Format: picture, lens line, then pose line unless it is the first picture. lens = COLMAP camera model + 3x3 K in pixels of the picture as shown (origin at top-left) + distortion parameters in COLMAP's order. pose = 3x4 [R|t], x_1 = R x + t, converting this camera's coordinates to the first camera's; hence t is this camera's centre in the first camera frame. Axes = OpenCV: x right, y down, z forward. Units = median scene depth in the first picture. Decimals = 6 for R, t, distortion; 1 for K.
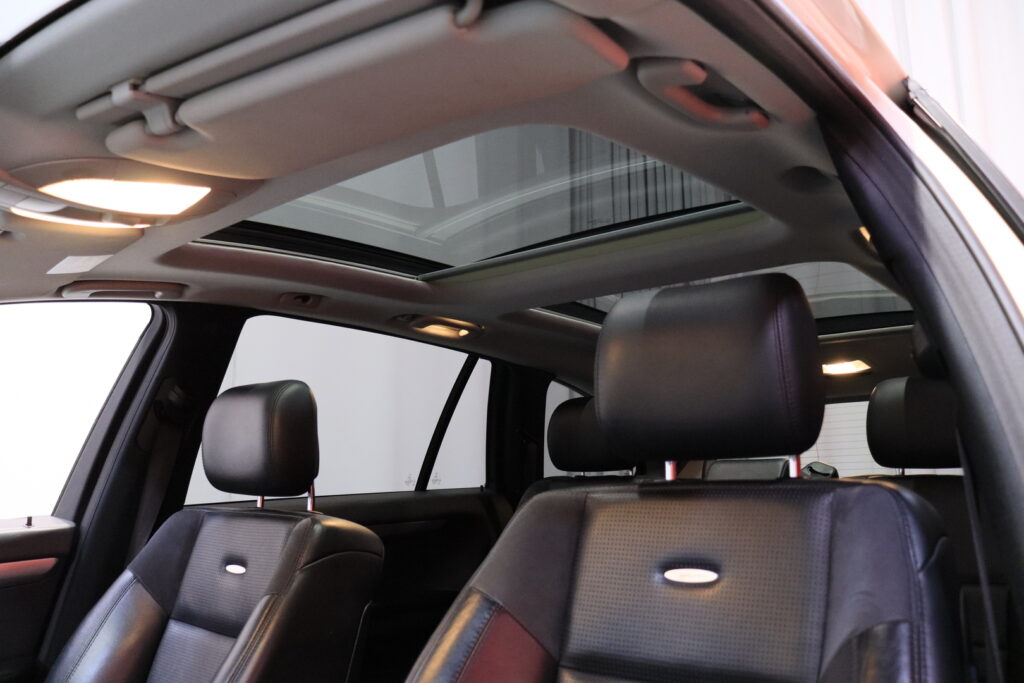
lens RADIAL K [[844.1, 0, 512.0], [0, 844.1, 341.5], [0, 0, 1]] dist [-0.183614, 0.159047]
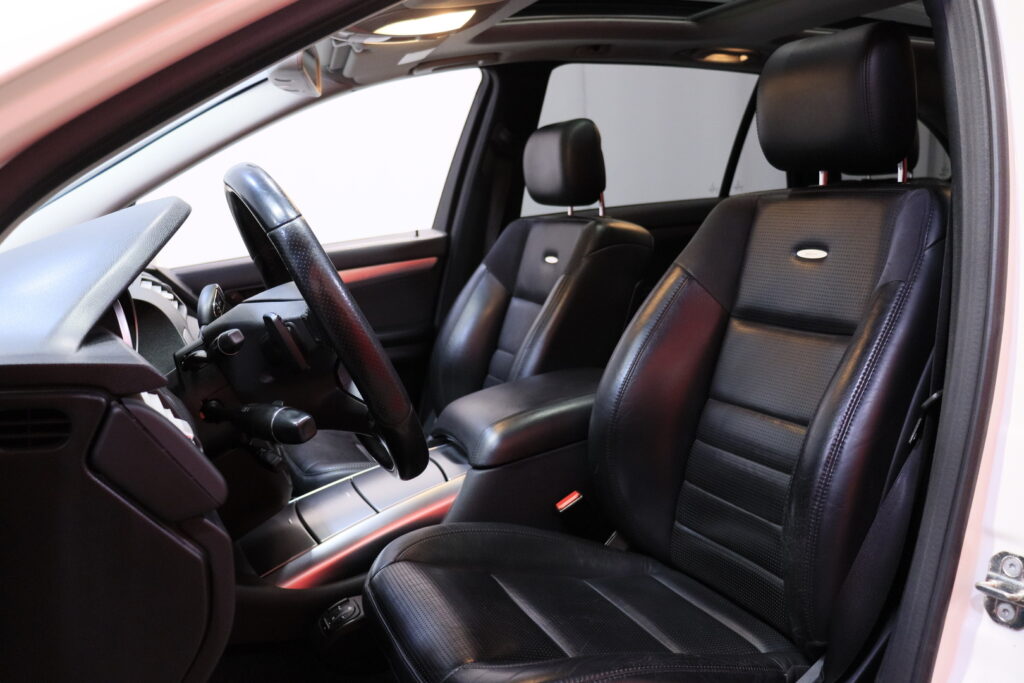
lens RADIAL K [[844.1, 0, 512.0], [0, 844.1, 341.5], [0, 0, 1]] dist [-0.183614, 0.159047]
pose [[0.898031, 0.033457, -0.438659, 0.225435], [0.117591, 0.942570, 0.312626, -0.045240], [0.423926, -0.332330, 0.842522, -0.269770]]
